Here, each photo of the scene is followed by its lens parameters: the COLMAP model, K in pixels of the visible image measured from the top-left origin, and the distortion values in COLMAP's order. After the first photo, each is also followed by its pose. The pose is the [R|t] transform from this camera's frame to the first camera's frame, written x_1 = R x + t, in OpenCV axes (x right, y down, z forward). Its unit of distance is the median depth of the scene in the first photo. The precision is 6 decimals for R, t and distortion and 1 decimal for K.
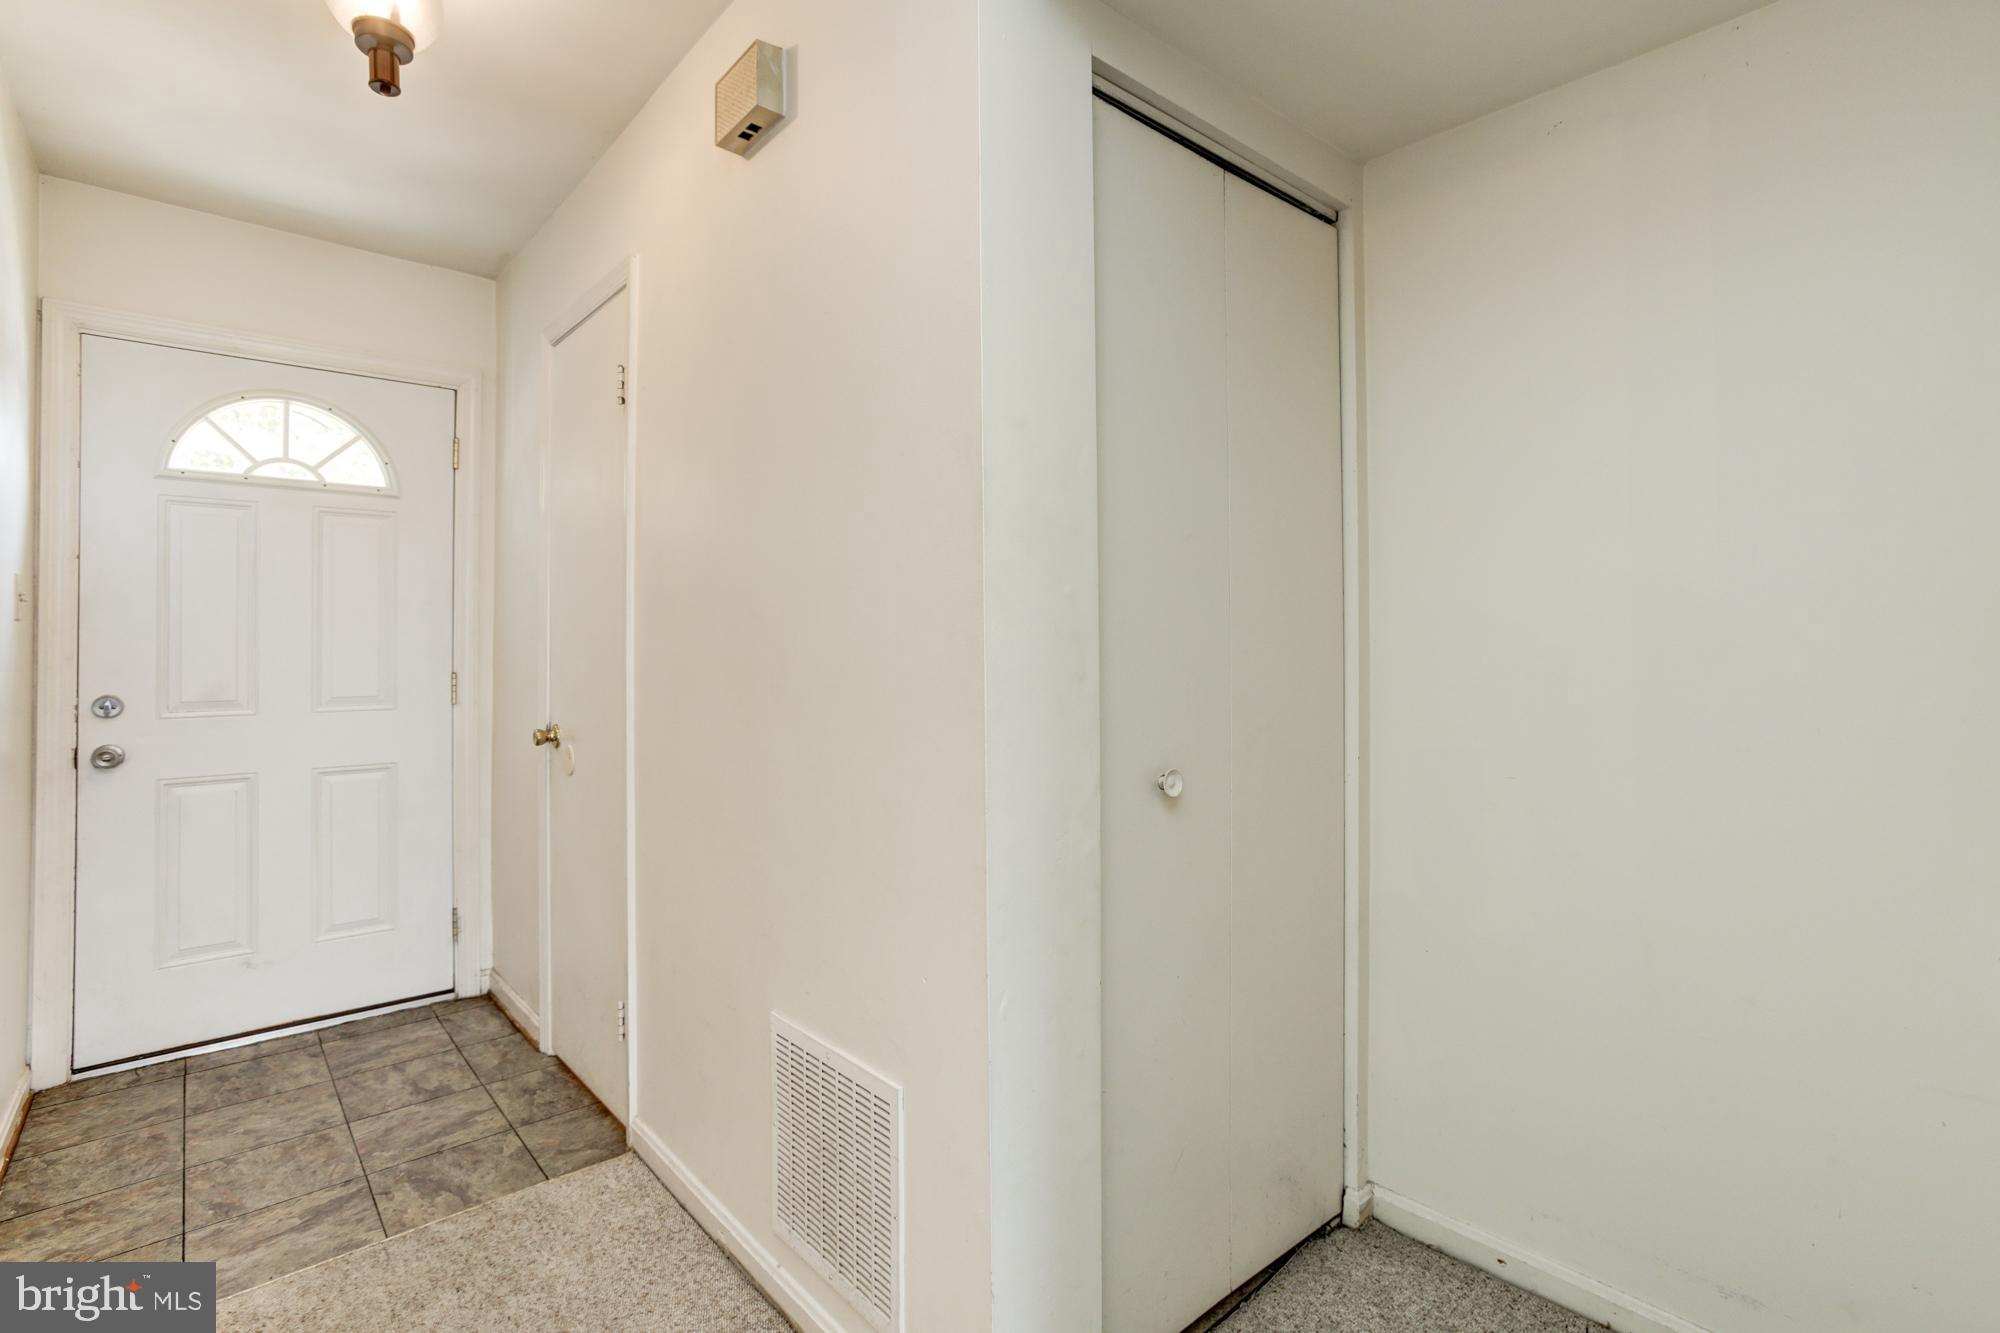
lens RADIAL K [[952.3, 0, 1007.5], [0, 952.3, 652.9], [0, 0, 1]] dist [-0.049869, 0.021633]
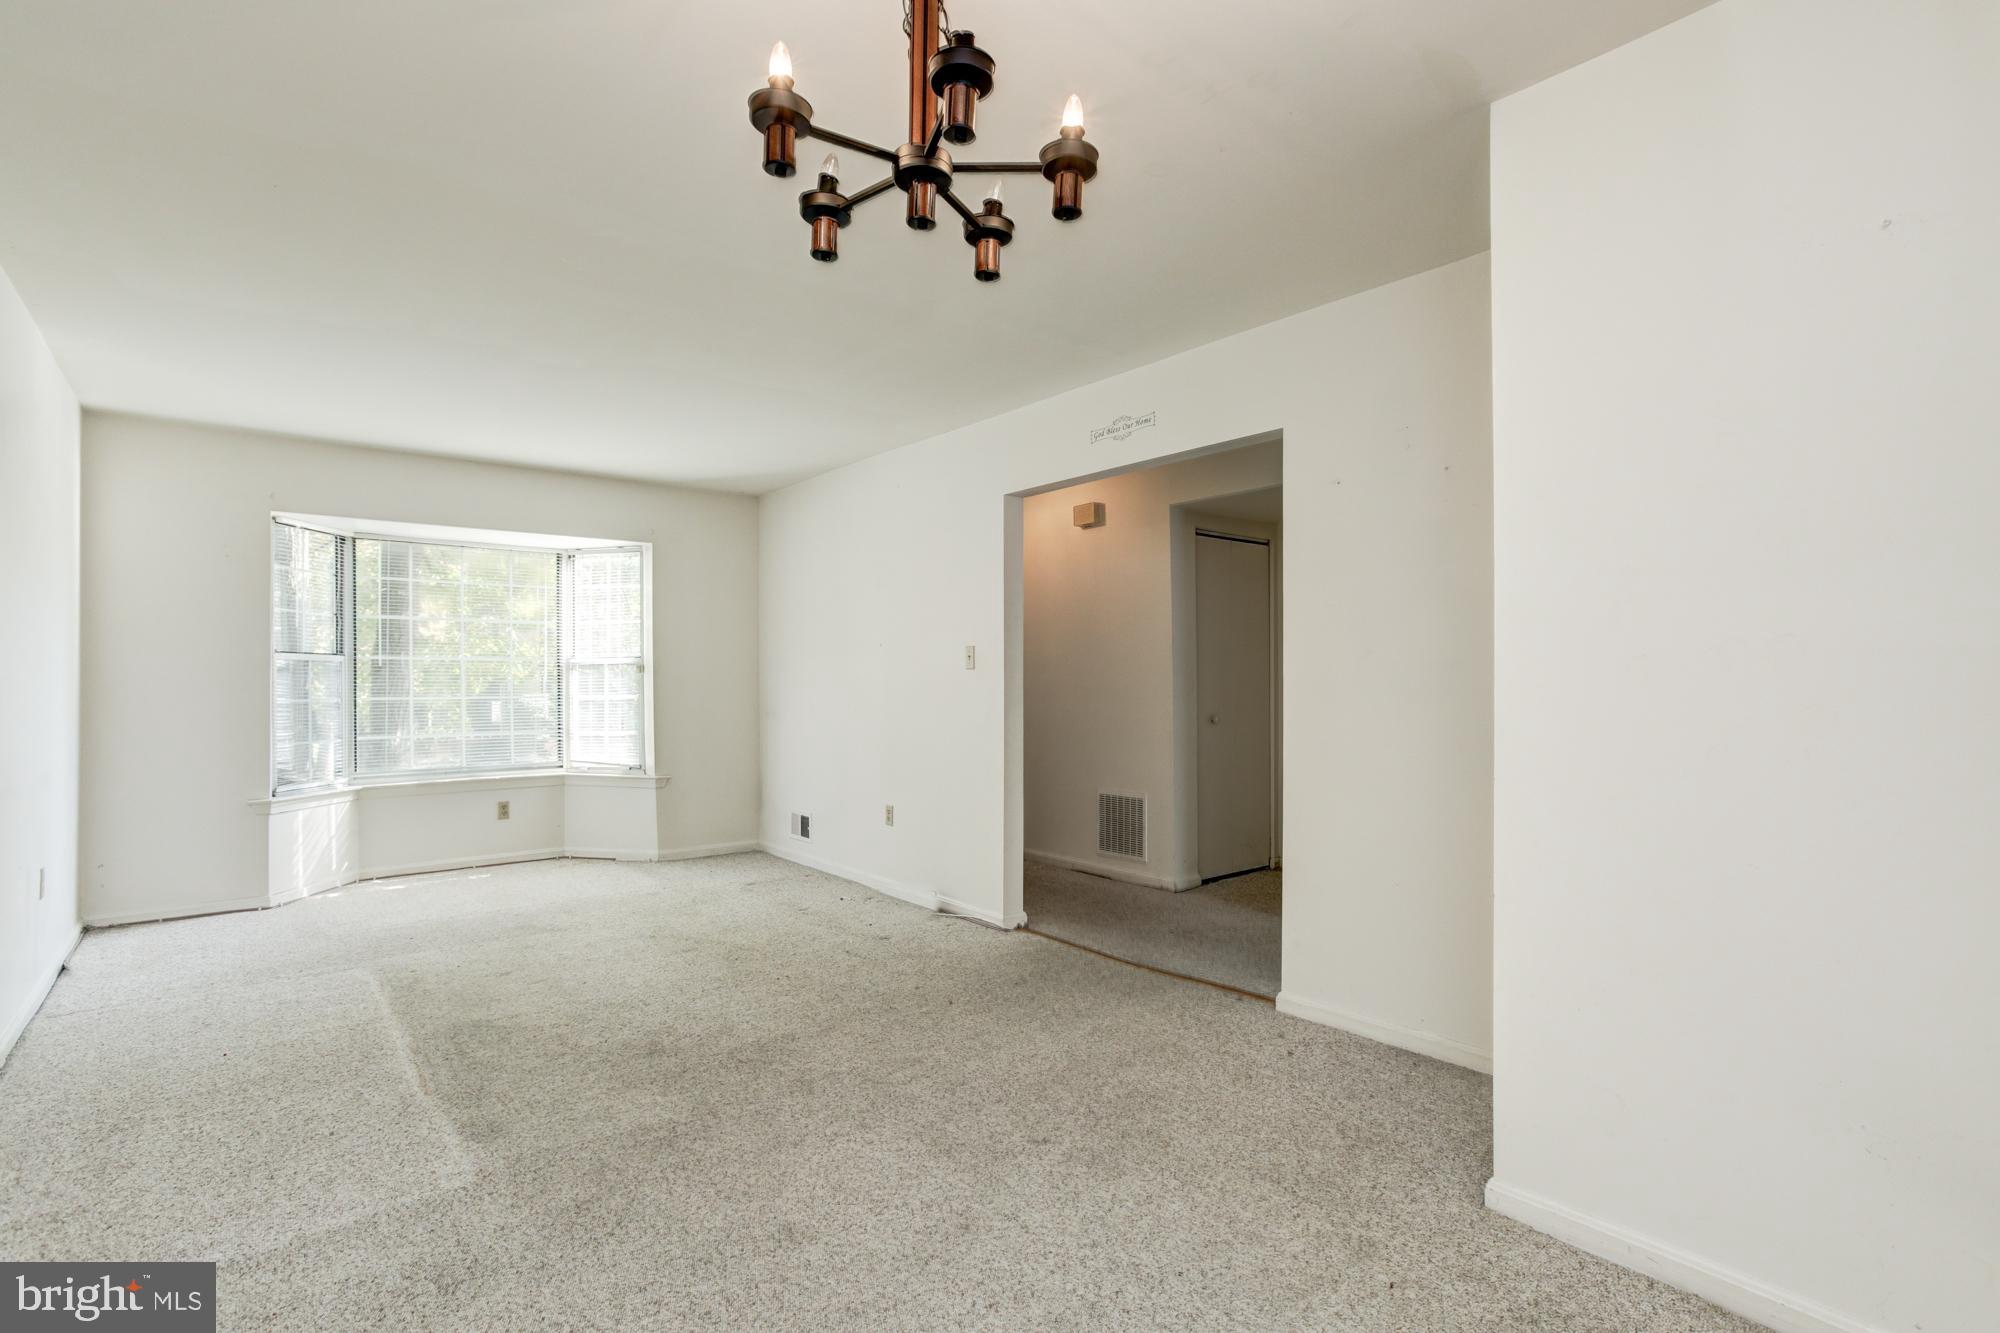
lens RADIAL K [[952.3, 0, 993.2], [0, 952.3, 678.9], [0, 0, 1]] dist [-0.049869, 0.021633]
pose [[0.999491, 0.004882, -0.031525, -0.464110], [-0.004950, 0.999986, -0.002073, -0.001454], [0.031514, 0.002228, 0.999501, -2.185274]]
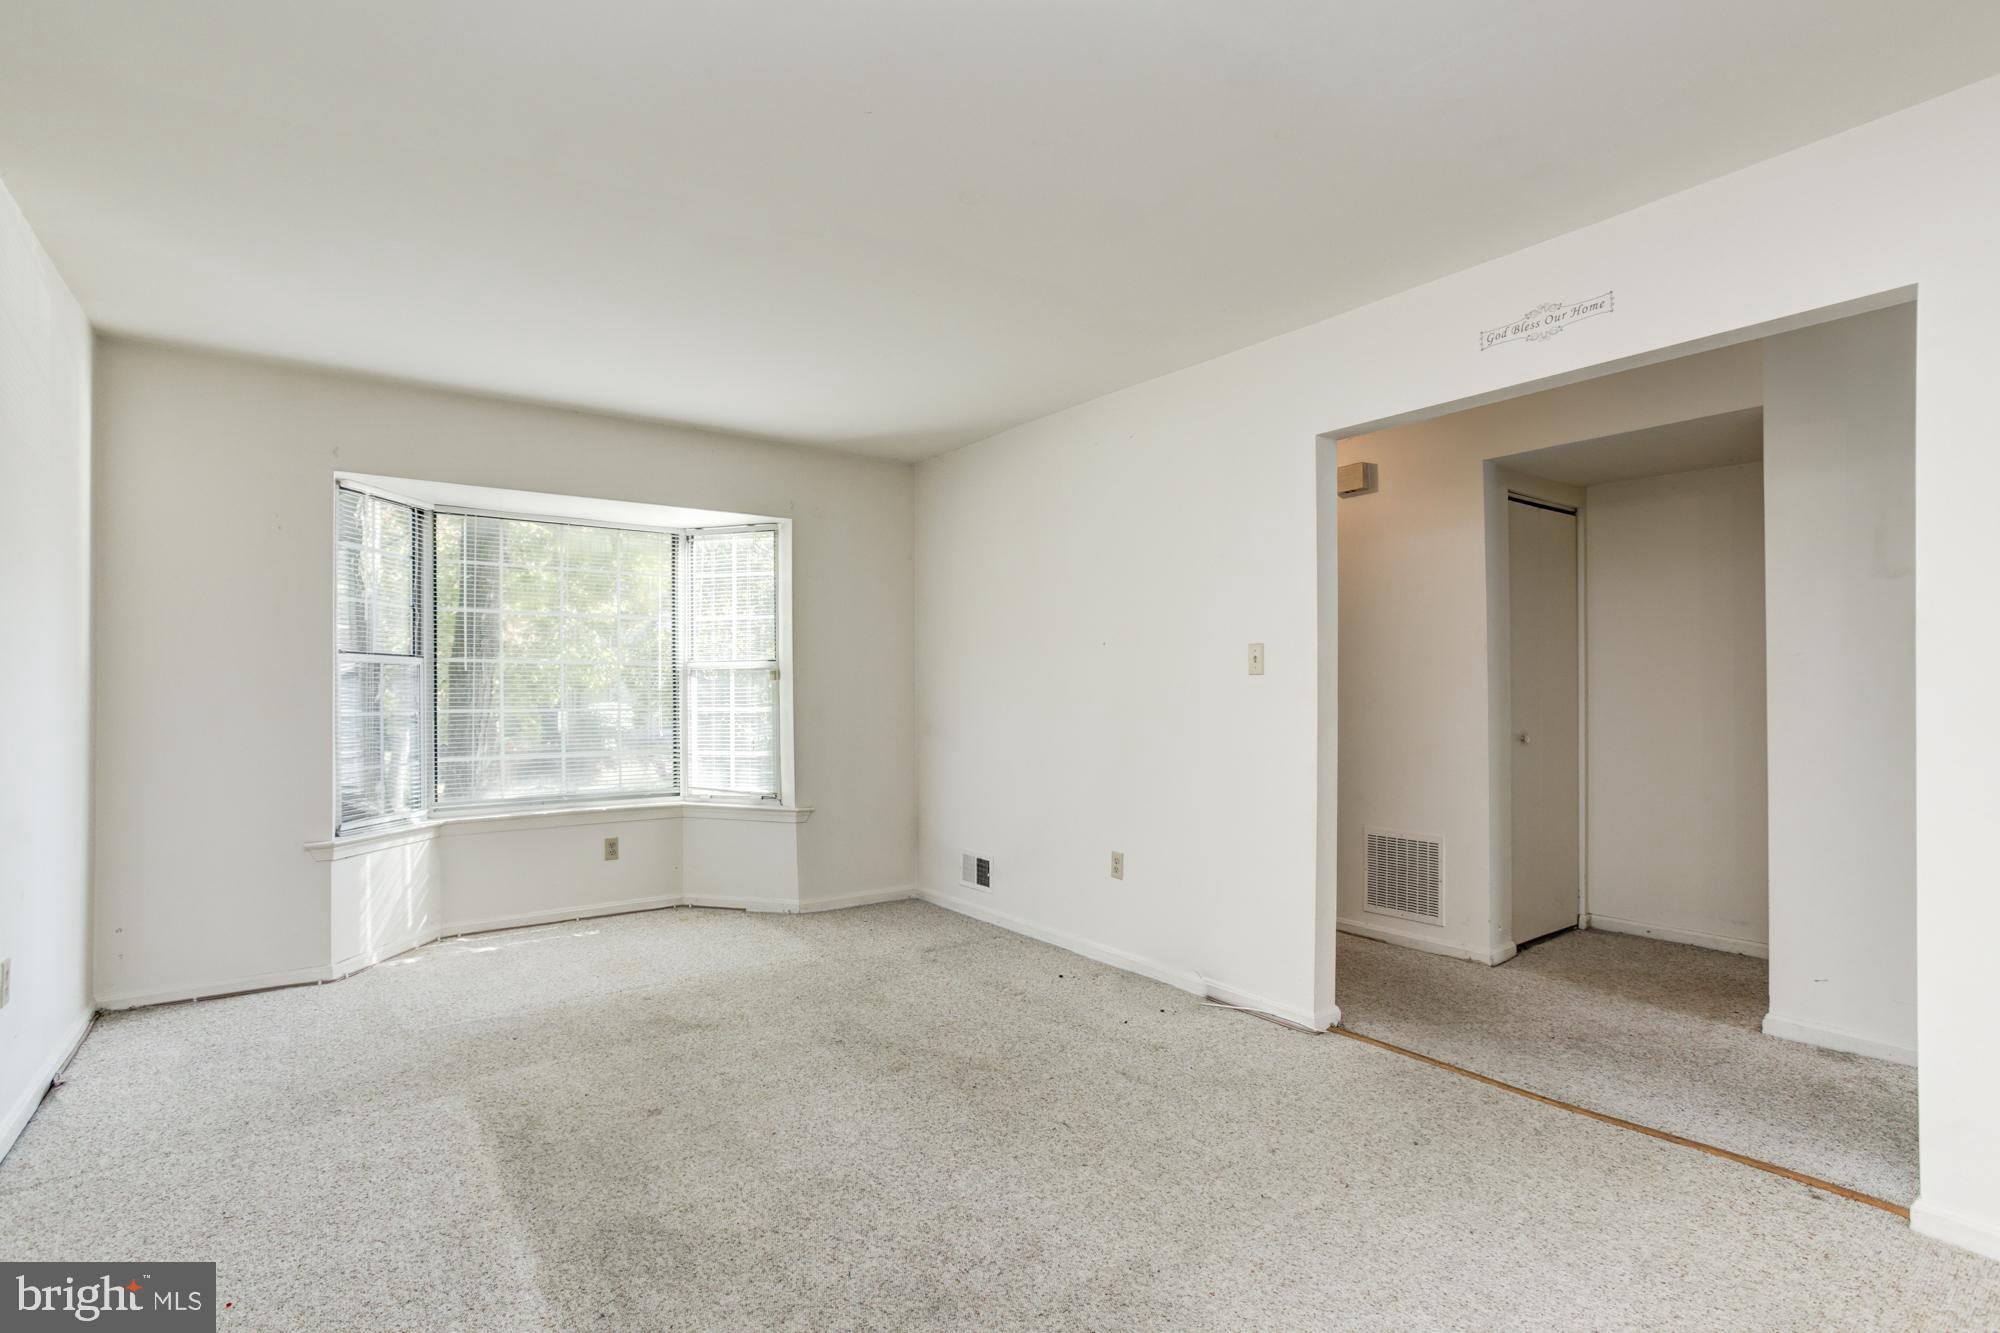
lens RADIAL K [[952.3, 0, 994.1], [0, 952.3, 682.3], [0, 0, 1]] dist [-0.049869, 0.021633]
pose [[0.996496, 0.004383, -0.083521, -0.957554], [-0.004865, 0.999973, -0.005575, -0.003649], [0.083494, 0.005962, 0.996490, -1.555903]]
